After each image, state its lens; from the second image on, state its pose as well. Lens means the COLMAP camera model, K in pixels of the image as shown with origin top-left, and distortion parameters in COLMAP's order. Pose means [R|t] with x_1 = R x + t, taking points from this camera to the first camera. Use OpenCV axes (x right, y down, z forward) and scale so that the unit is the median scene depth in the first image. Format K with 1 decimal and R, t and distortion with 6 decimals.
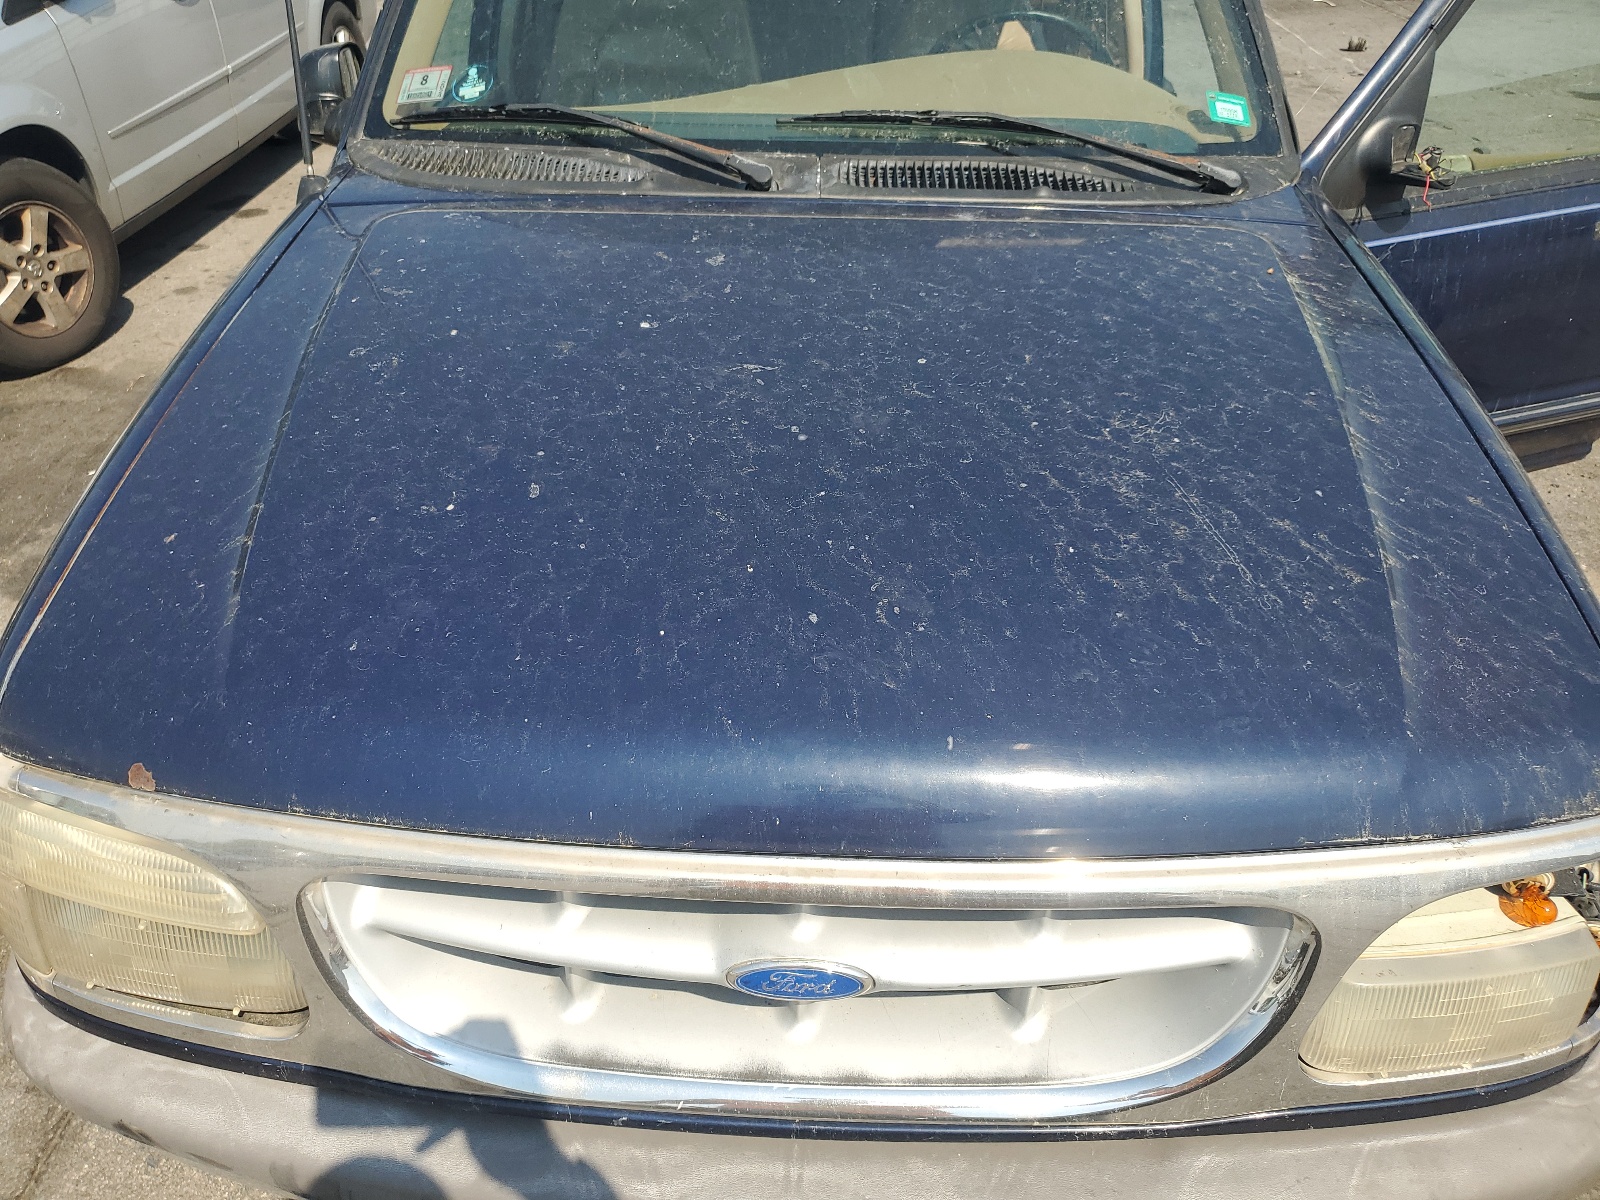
lens RADIAL K [[1301.7, 0, 800.0], [0, 1301.7, 600.0], [0, 0, 1]] dist [-0.078856, 0.113793]
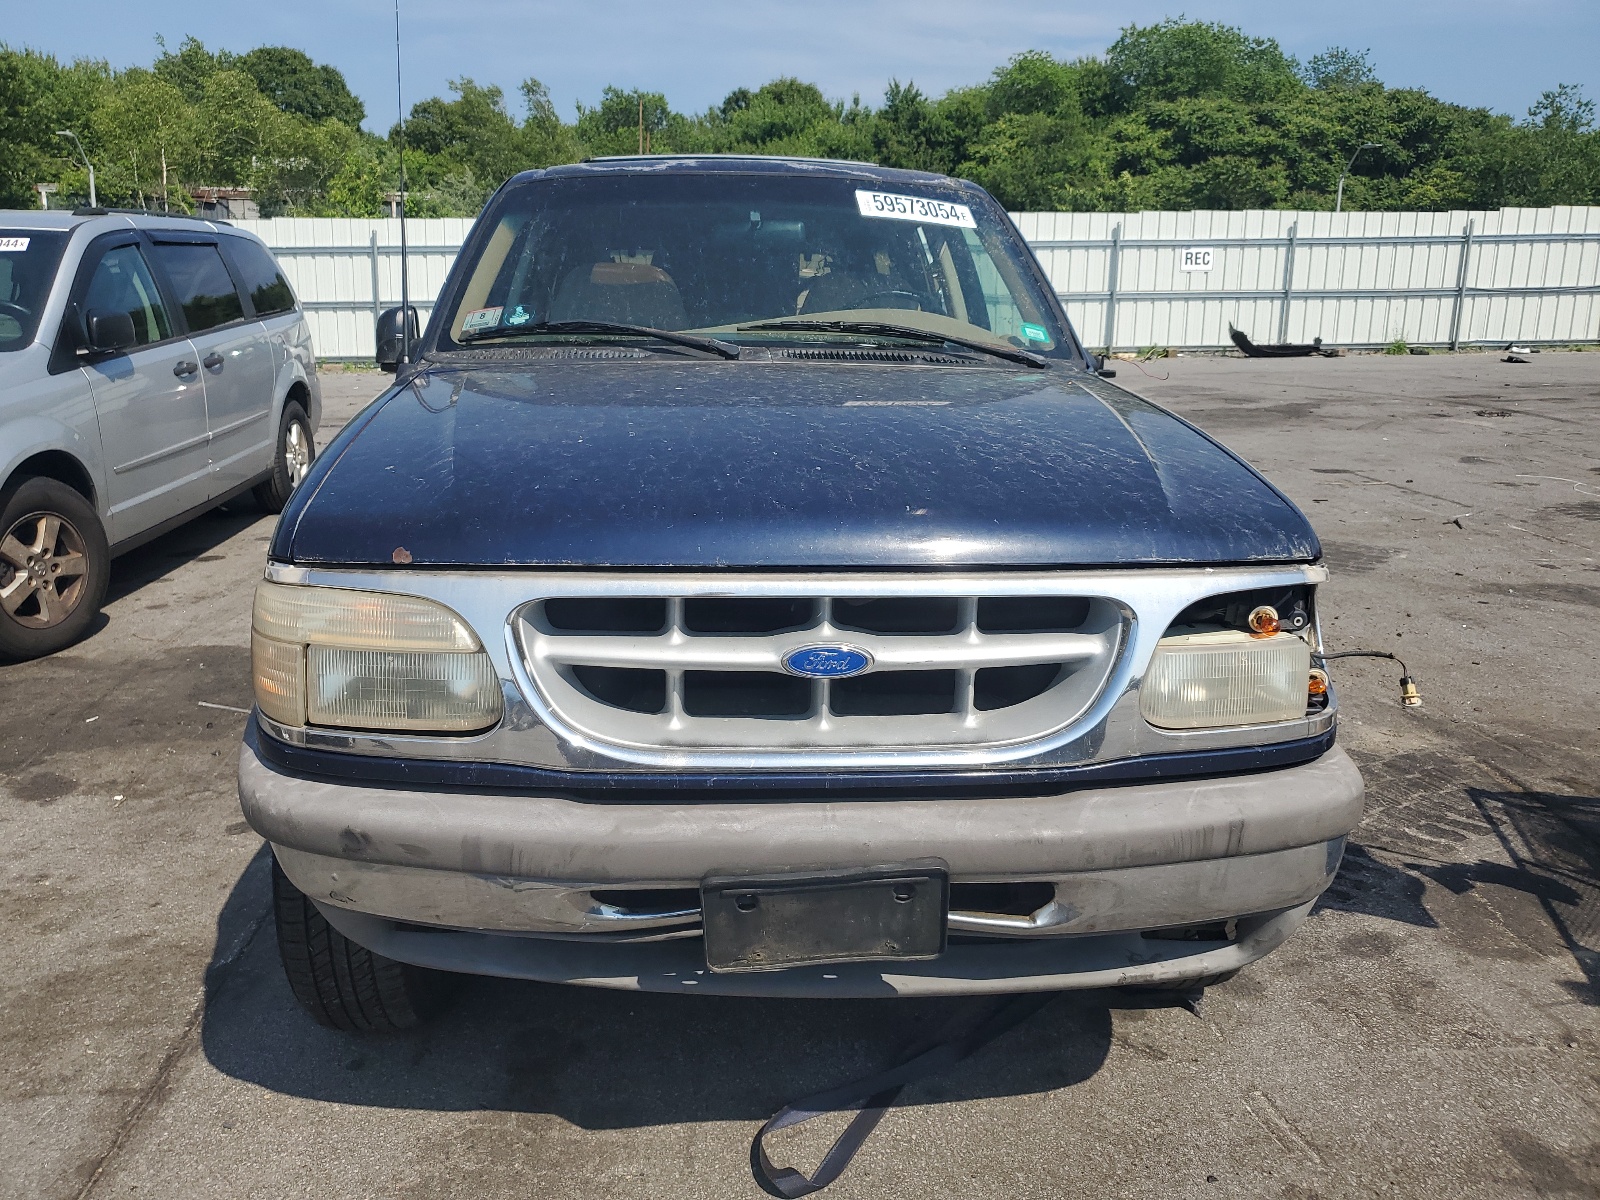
lens RADIAL K [[1309.3, 0, 819.0], [0, 1309.3, 600.1], [0, 0, 1]] dist [-0.003498, 0.010118]
pose [[0.991830, -0.024760, 0.125140, -0.058581], [0.066757, 0.936678, -0.343769, 0.216261], [-0.108704, 0.349315, 0.930679, -0.146386]]
